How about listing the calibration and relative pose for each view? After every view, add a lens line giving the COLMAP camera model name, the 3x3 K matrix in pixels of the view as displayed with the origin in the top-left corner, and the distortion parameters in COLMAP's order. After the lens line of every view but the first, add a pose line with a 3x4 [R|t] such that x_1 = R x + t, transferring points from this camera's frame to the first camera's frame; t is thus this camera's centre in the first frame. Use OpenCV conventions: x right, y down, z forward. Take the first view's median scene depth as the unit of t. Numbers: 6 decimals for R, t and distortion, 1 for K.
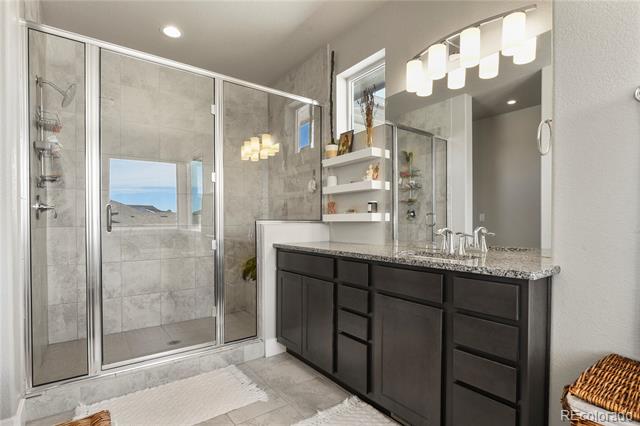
lens RADIAL K [[312.5, 0, 322.9], [0, 312.5, 222.0], [0, 0, 1]] dist [-0.000807, -0.000531]
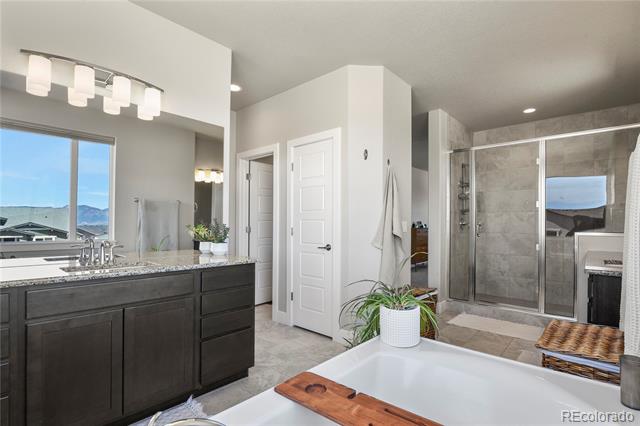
lens RADIAL K [[309.4, 0, 323.5], [0, 309.4, 213.9], [0, 0, 1]] dist [-0.011713, -0.001349]
pose [[0.192626, -0.025644, -0.980937, 0.801568], [-0.009325, 0.999565, -0.027962, -0.036943], [0.981228, 0.014533, 0.192303, -0.296965]]
